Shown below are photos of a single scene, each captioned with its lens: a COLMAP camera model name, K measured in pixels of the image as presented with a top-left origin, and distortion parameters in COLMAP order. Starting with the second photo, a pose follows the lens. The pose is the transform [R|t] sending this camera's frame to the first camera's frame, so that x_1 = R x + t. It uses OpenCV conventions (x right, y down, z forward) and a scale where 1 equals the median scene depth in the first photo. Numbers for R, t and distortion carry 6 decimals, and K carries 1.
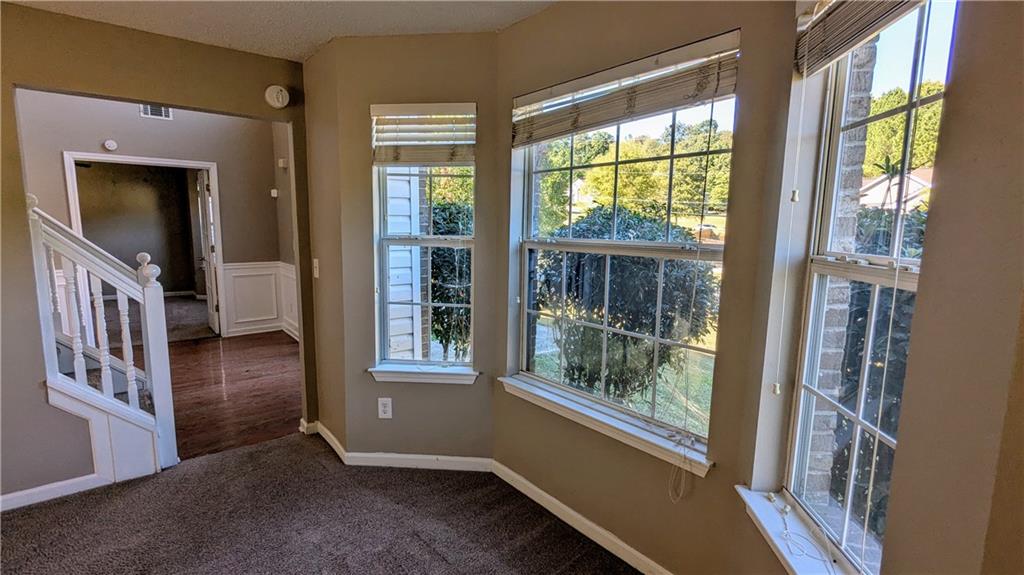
lens RADIAL K [[484.6, 0, 506.0], [0, 484.6, 279.8], [0, 0, 1]] dist [-0.001921, 0.003708]
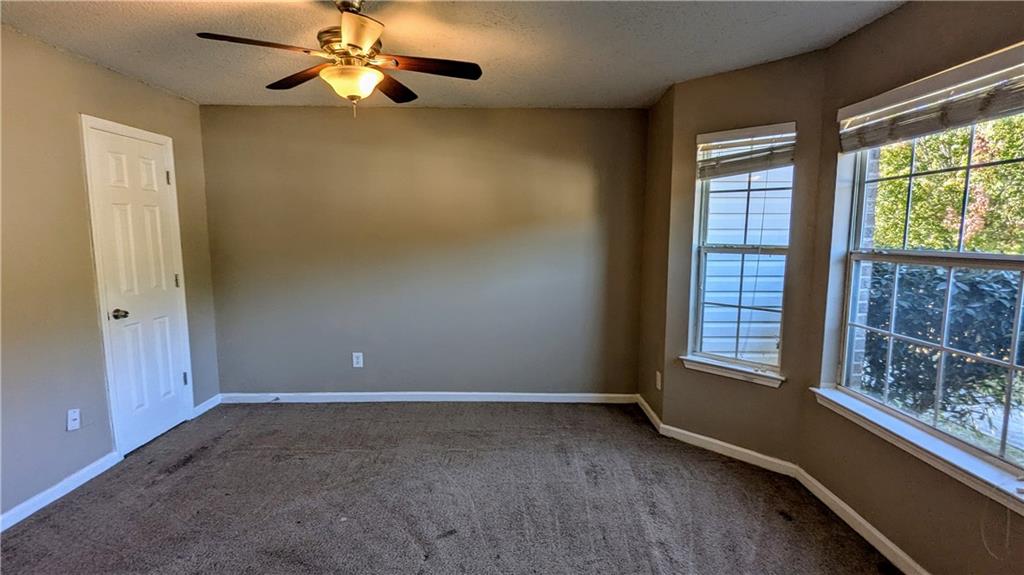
lens RADIAL K [[484.6, 0, 514.9], [0, 484.6, 288.4], [0, 0, 1]] dist [-0.001921, 0.003708]
pose [[0.773692, 0.067144, -0.629994, 0.157911], [-0.070678, 0.997309, 0.019492, 0.025639], [0.629607, 0.029446, 0.776355, -0.213037]]
